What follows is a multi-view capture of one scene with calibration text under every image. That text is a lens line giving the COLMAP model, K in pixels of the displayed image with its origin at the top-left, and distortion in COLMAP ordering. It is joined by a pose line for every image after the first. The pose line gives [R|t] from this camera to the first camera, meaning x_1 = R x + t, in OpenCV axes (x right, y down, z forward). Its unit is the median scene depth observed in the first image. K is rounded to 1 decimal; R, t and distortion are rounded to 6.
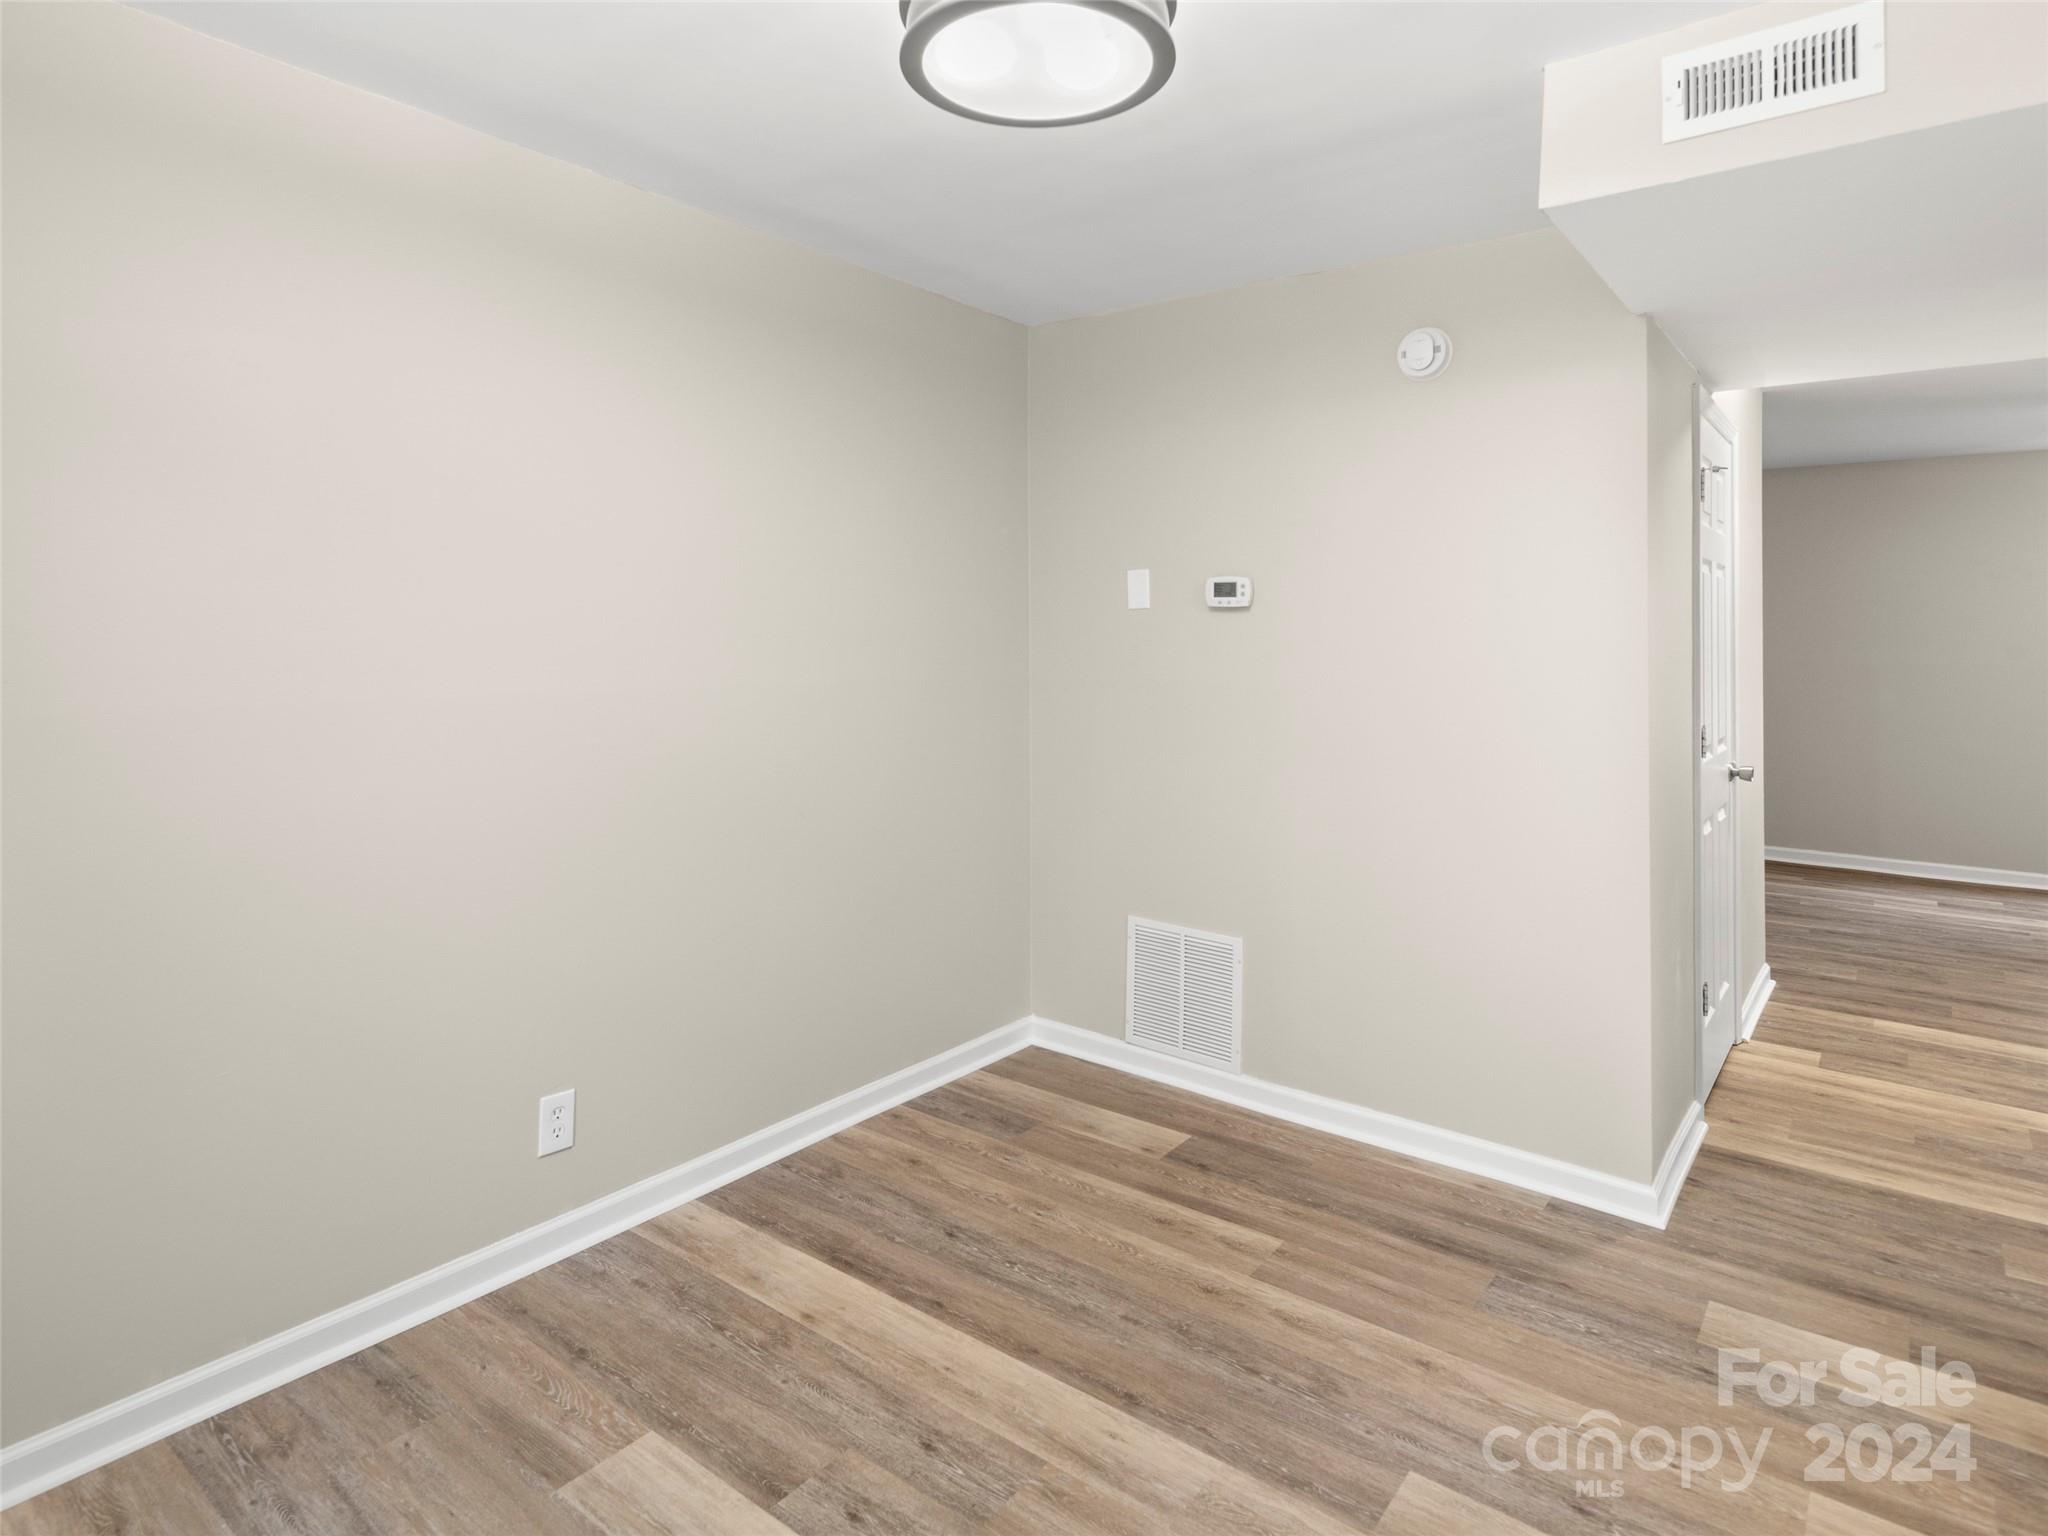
lens RADIAL K [[1121.5, 0, 999.7], [0, 1121.5, 634.9], [0, 0, 1]] dist [0.009401, -0.007177]
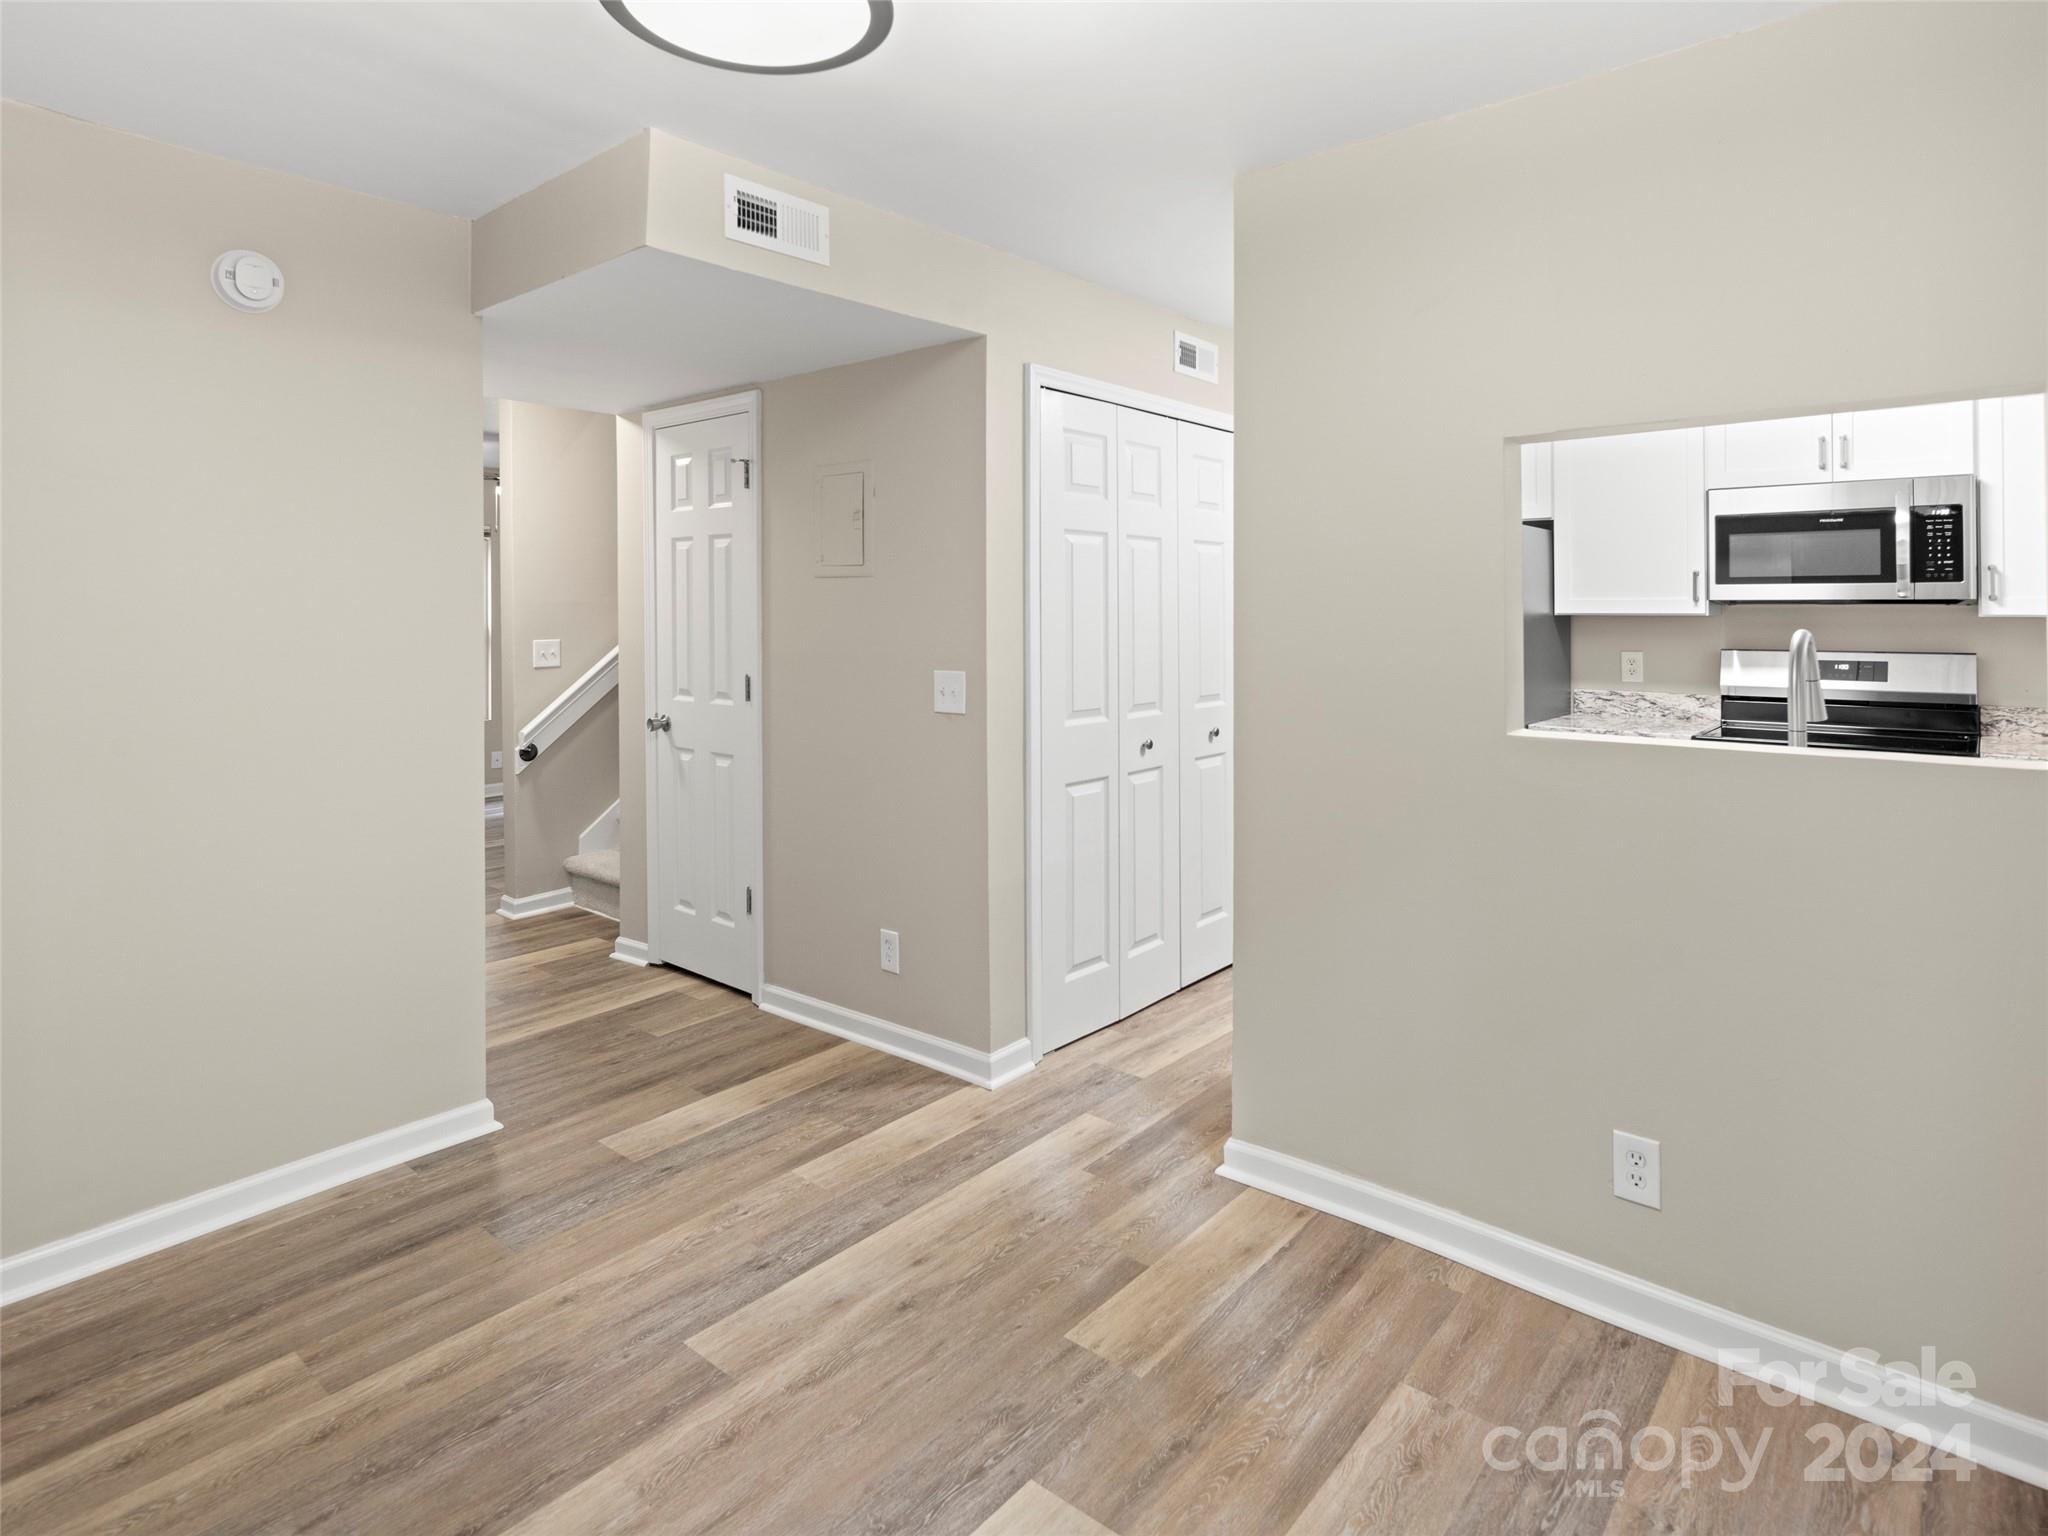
lens RADIAL K [[1121.5, 0, 1054.0], [0, 1121.5, 587.6], [0, 0, 1]] dist [0.009401, -0.007177]
pose [[0.013163, 0.012449, 0.999836, -0.661029], [0.002475, 0.999919, -0.012483, 0.000463], [-0.999910, 0.002638, 0.013131, 0.524633]]
